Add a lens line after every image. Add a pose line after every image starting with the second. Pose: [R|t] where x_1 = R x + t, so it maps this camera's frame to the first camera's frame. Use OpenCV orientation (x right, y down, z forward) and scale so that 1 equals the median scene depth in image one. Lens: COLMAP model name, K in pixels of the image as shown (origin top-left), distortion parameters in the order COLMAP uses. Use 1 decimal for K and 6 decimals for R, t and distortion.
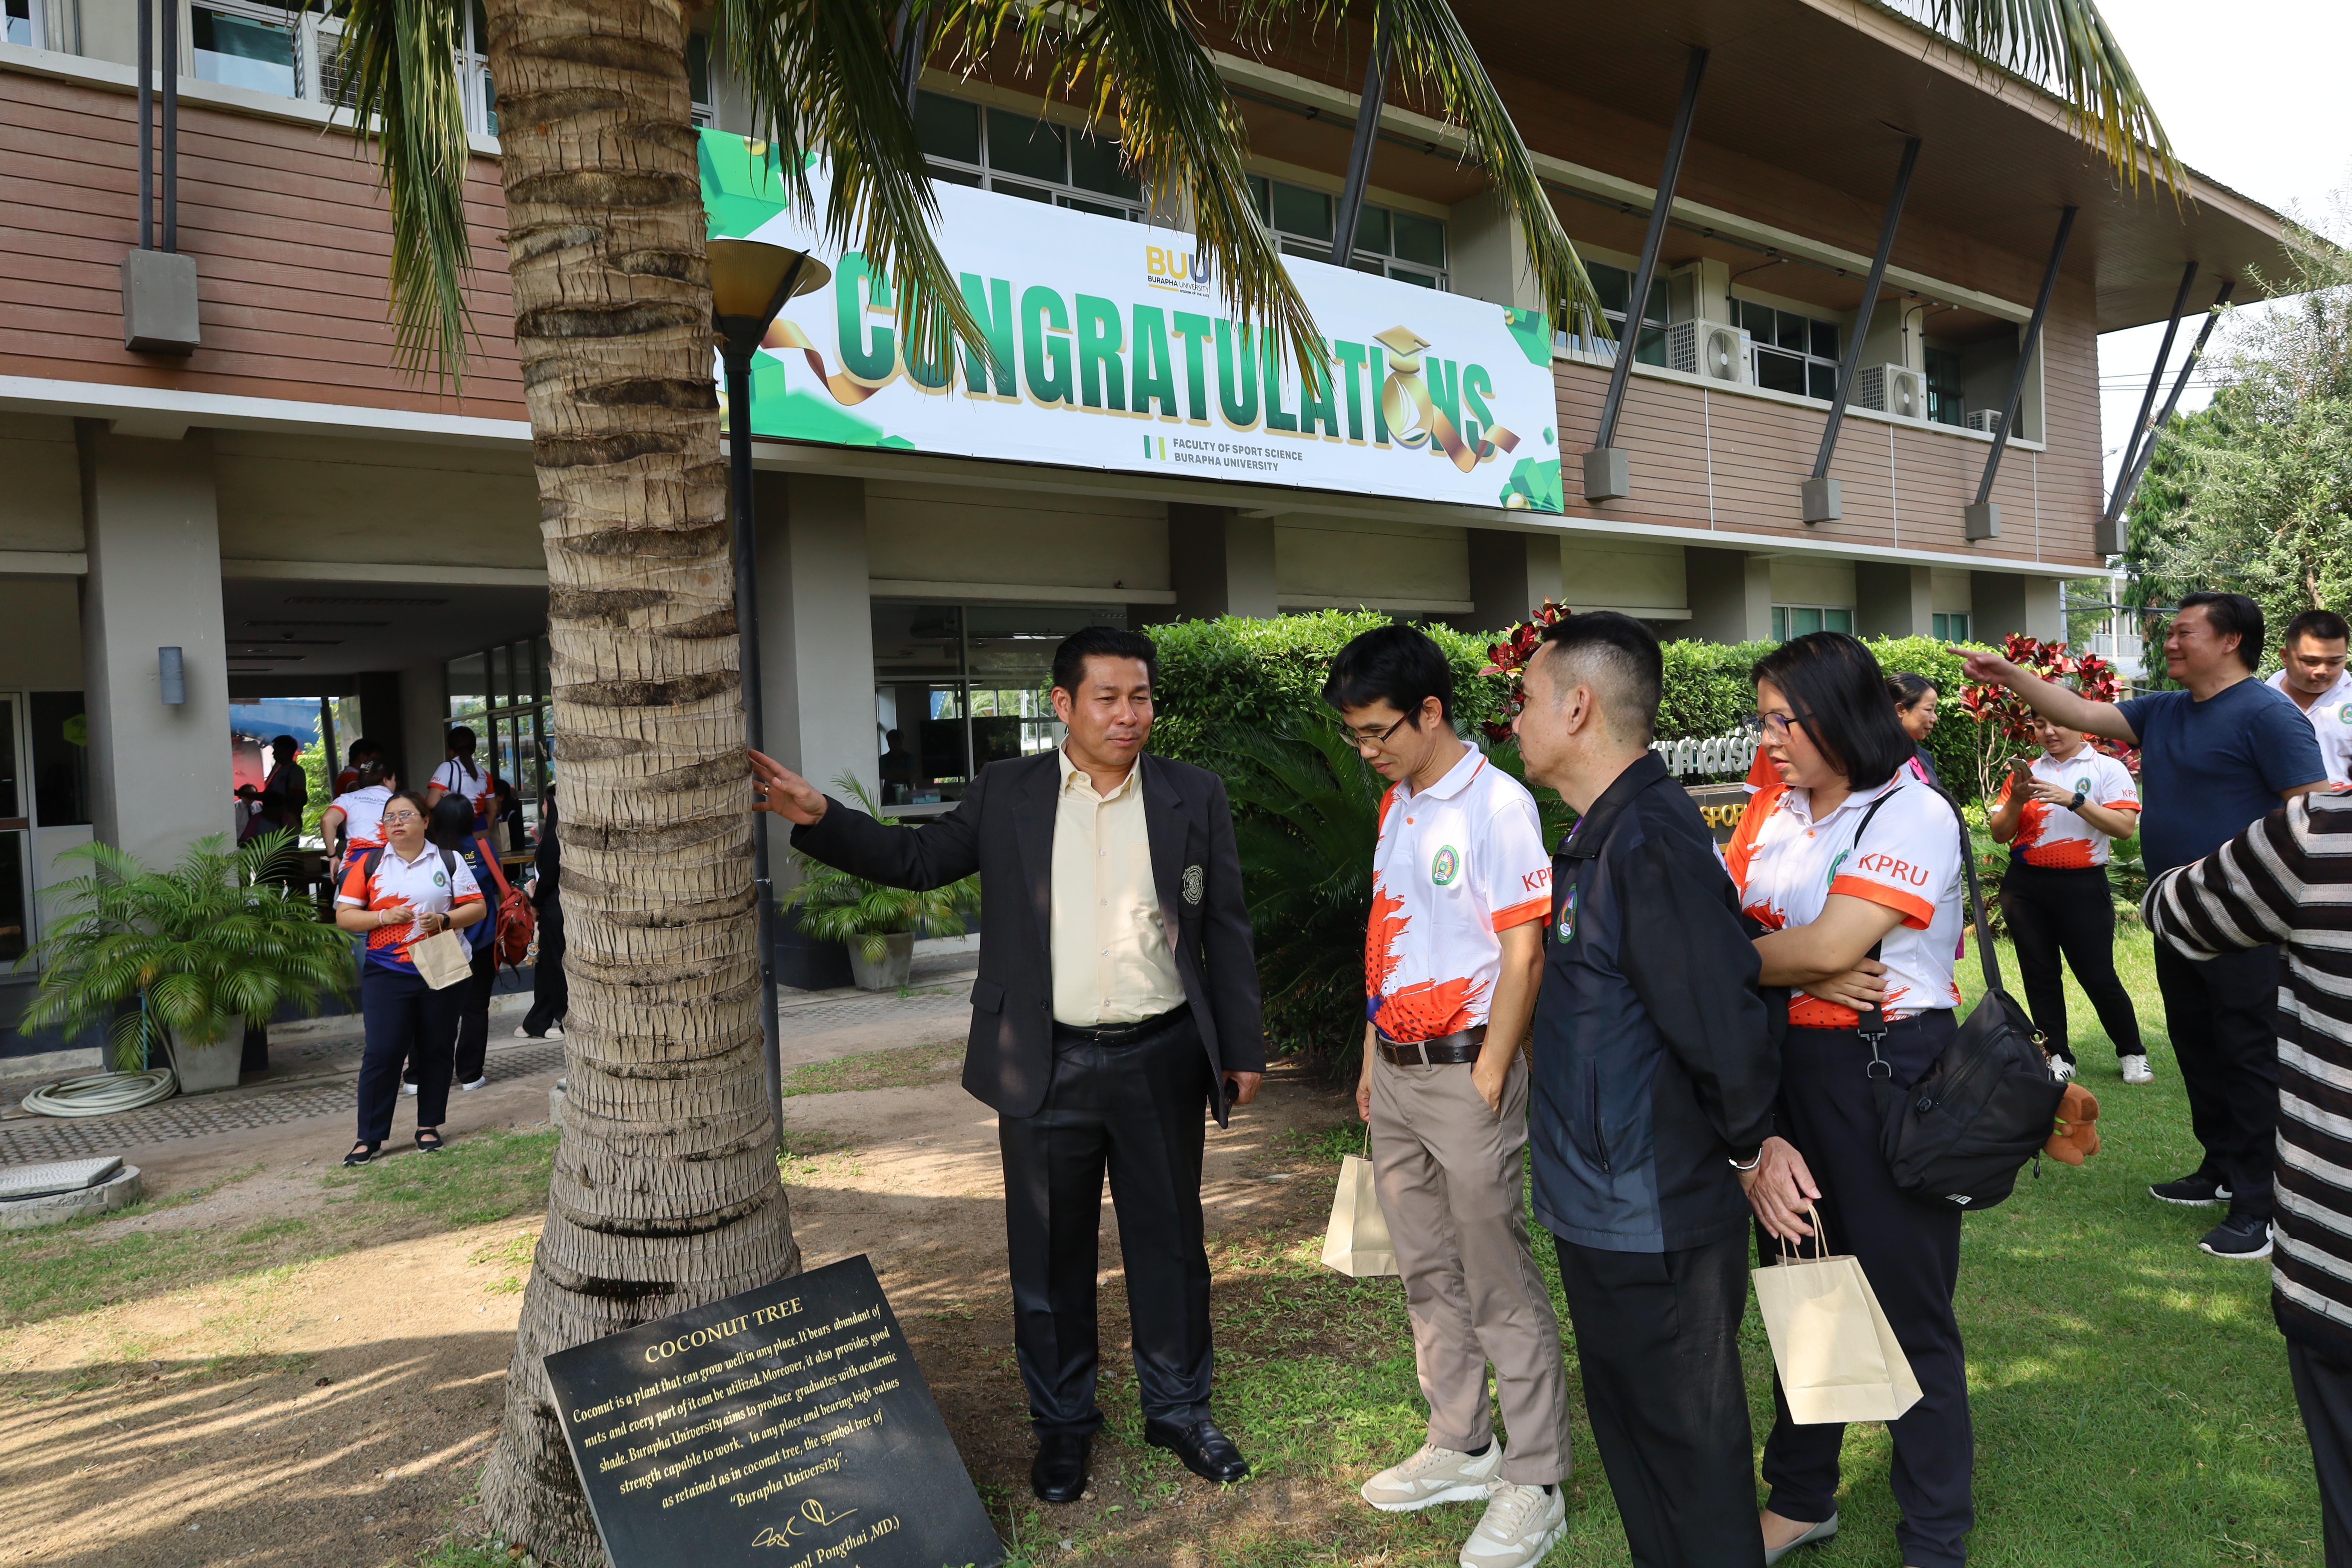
lens RADIAL K [[3311.9, 0, 1170.8], [0, 3311.9, 784.9], [0, 0, 1]] dist [0.017143, 0.077715]
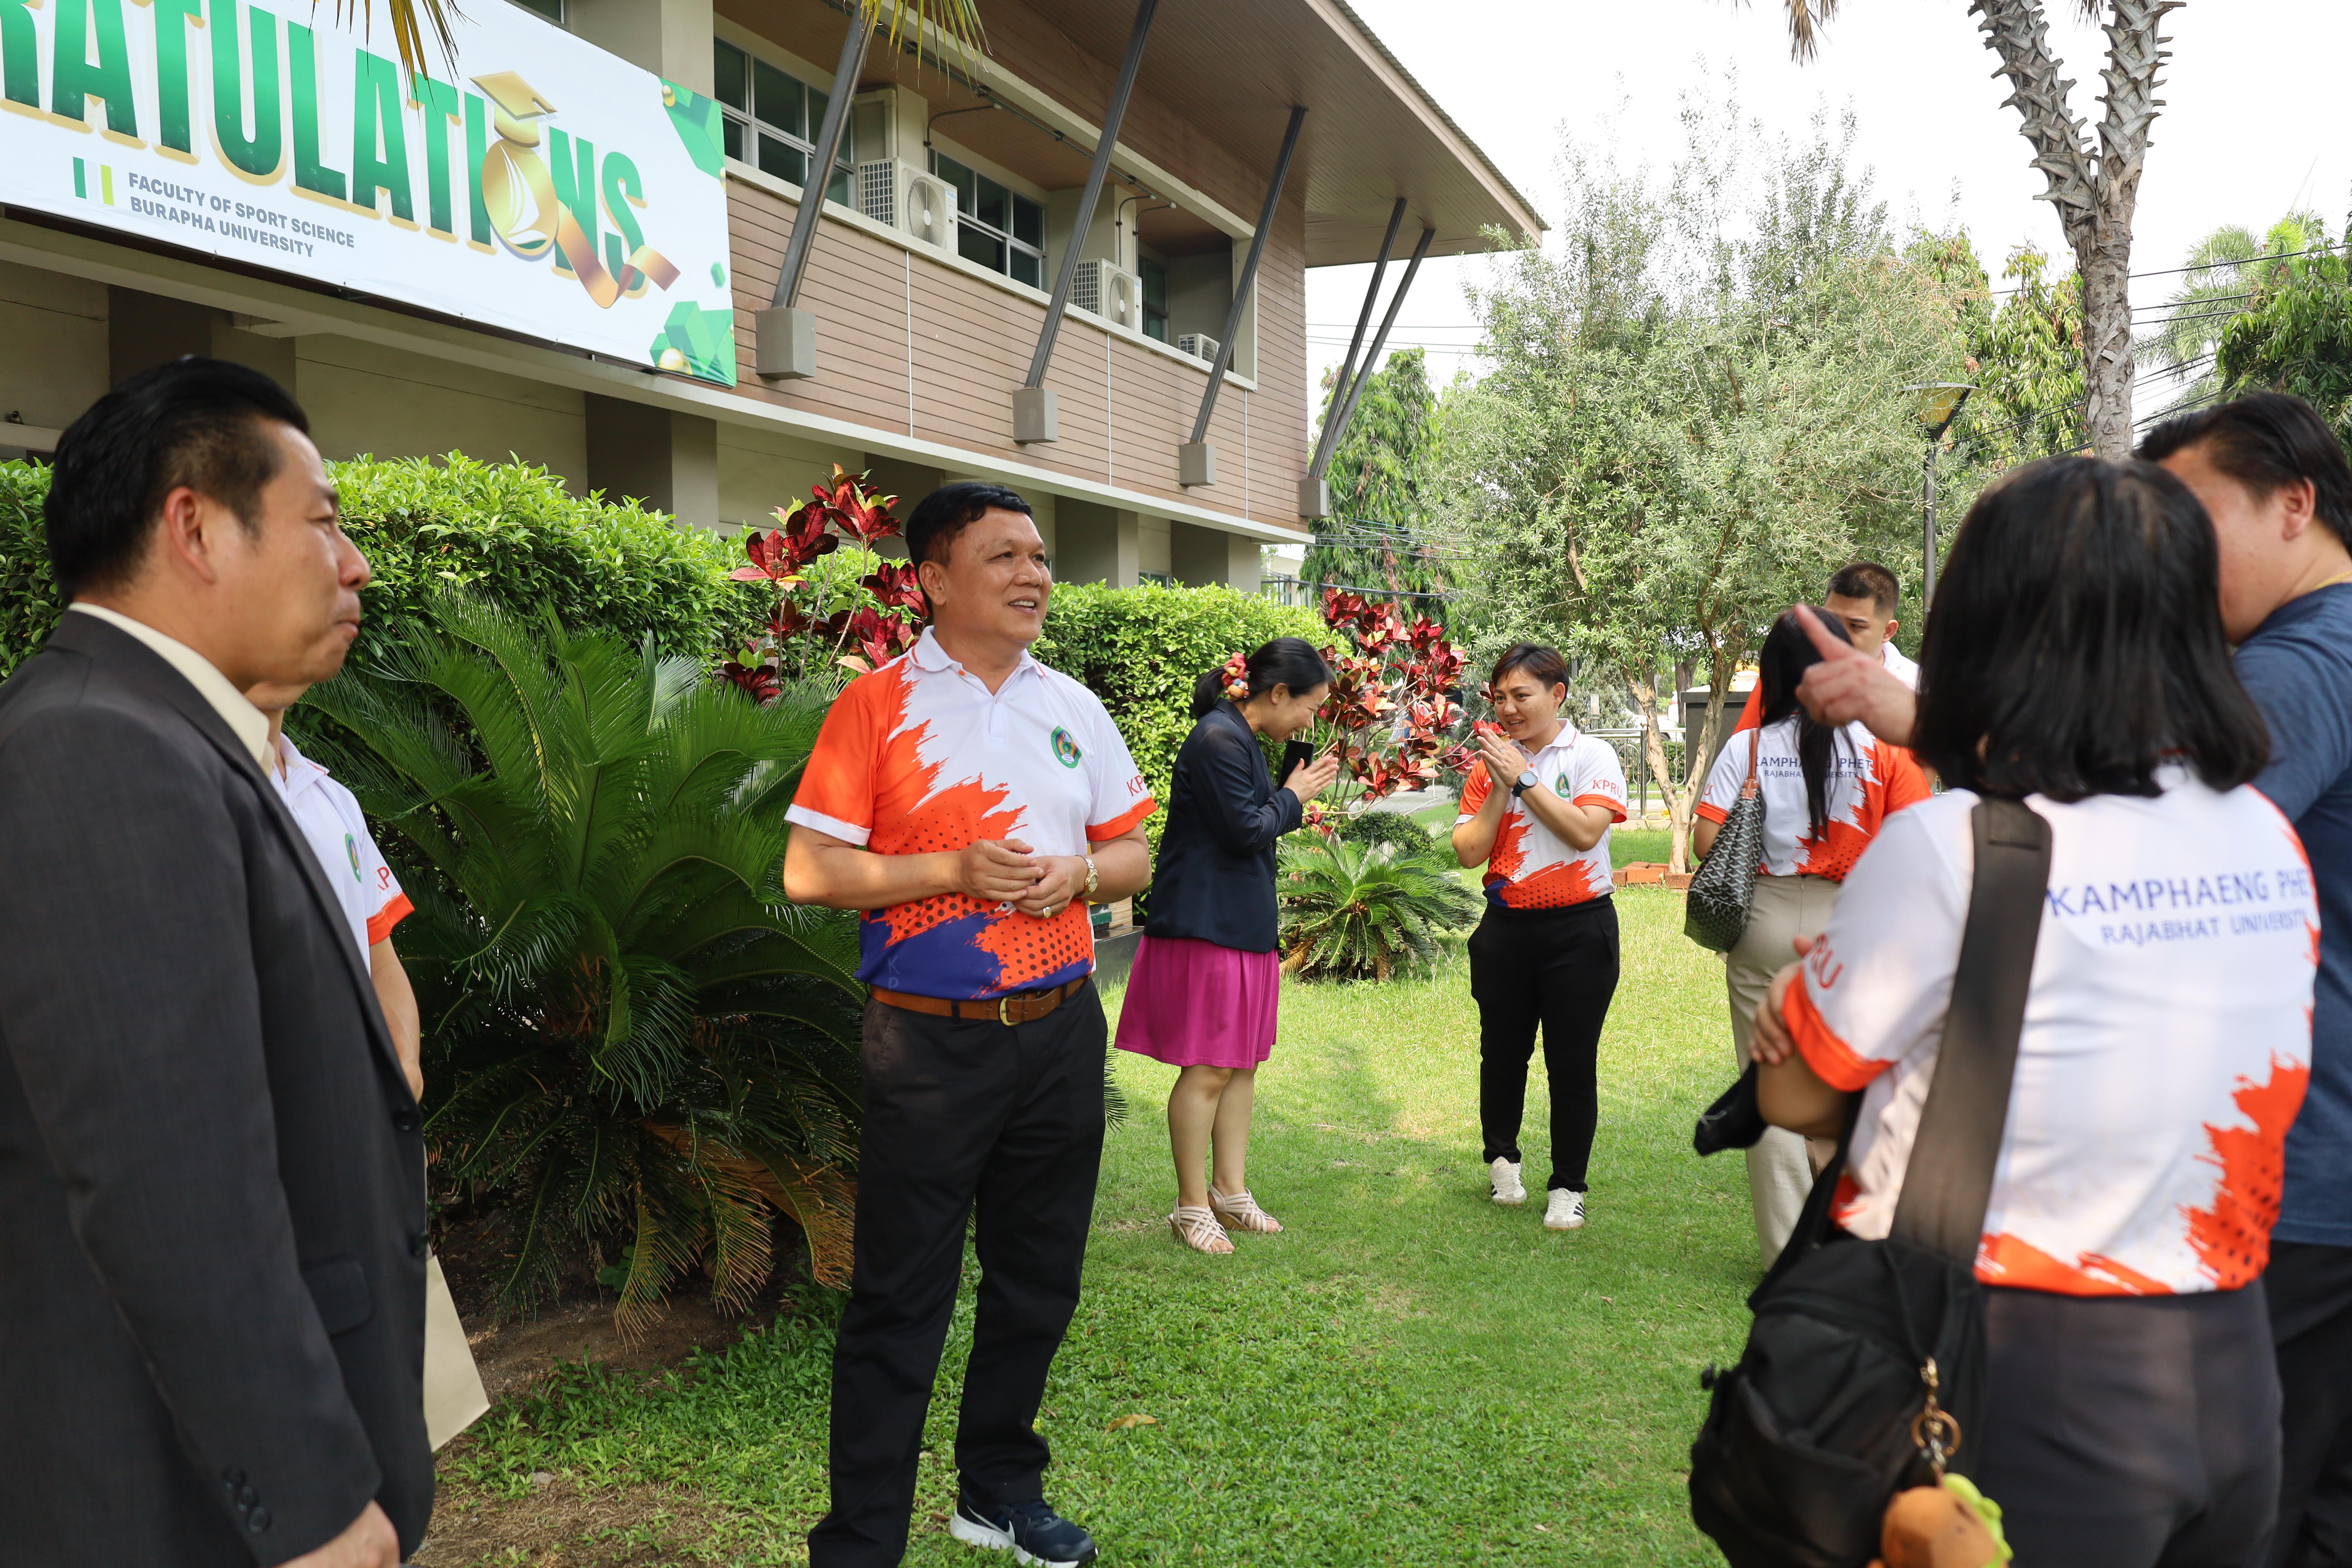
lens RADIAL K [[1991.7, 0, 1176.1], [0, 1991.7, 774.5], [0, 0, 1]] dist [-0.001187, -0.018027]
pose [[0.857528, 0.018467, 0.514105, -0.018871], [-0.020987, 0.999779, -0.000906, -0.000201], [-0.514009, -0.010013, 0.857727, 0.584414]]
